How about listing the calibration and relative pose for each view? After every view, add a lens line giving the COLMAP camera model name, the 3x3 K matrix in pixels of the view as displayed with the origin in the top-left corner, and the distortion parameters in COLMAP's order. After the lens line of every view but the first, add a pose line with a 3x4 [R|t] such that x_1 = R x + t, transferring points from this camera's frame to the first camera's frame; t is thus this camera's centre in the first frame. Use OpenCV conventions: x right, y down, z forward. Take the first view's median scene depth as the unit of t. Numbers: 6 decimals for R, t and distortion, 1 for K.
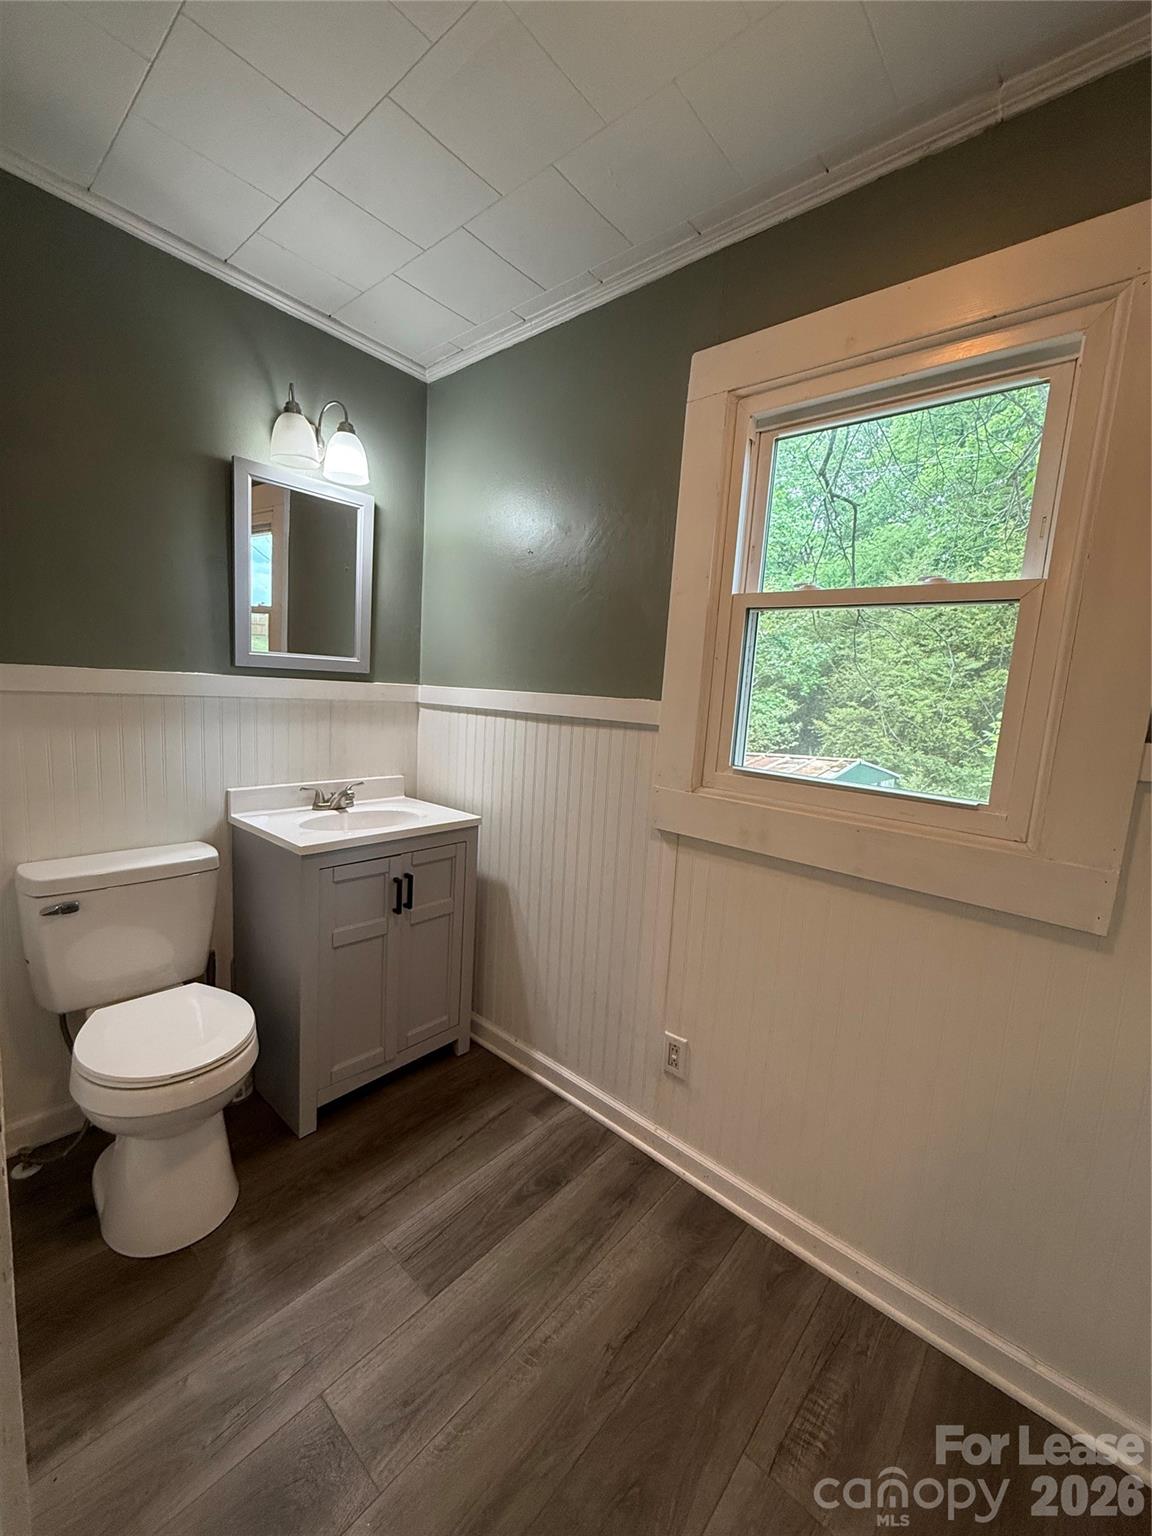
lens RADIAL K [[606.8, 0, 576.0], [0, 606.8, 768.0], [0, 0, 1]] dist [0.000212, 0.000061]
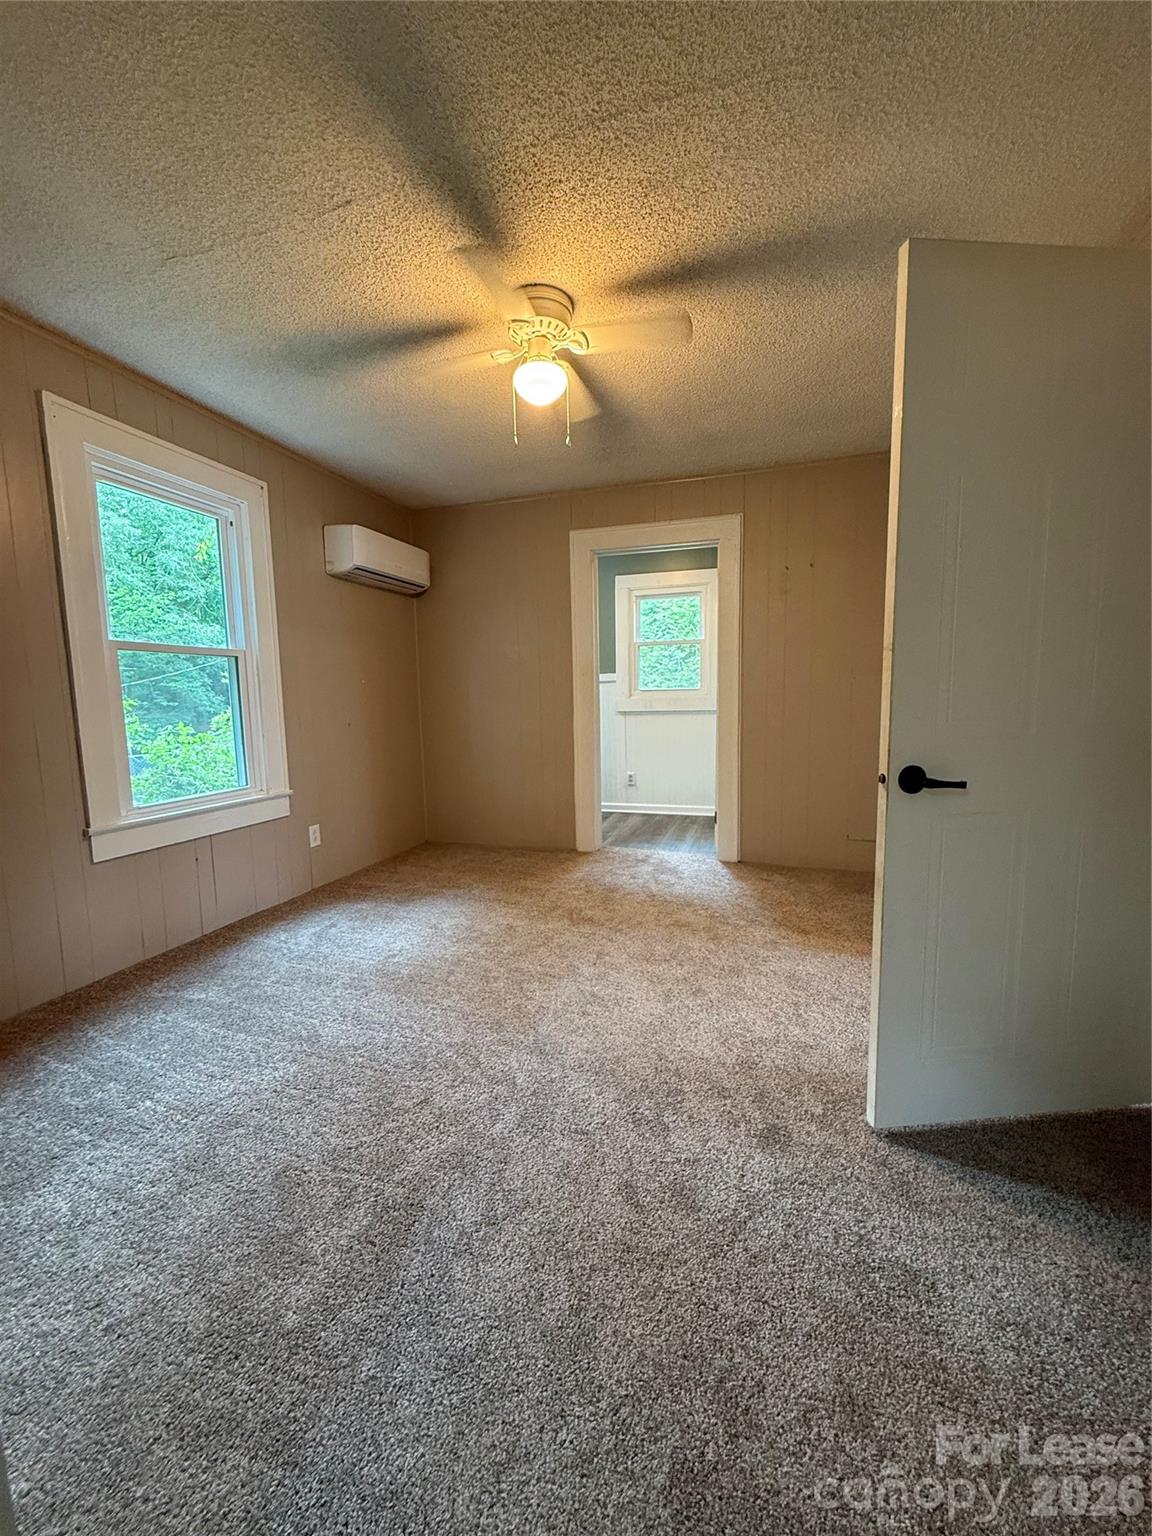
lens RADIAL K [[606.8, 0, 576.0], [0, 606.8, 768.0], [0, 0, 1]] dist [0.000212, 0.000061]
pose [[0.914515, -0.128049, 0.383753, -0.806045], [0.130681, 0.991236, 0.019327, 0.179442], [-0.382864, 0.032475, 0.923234, -1.147355]]
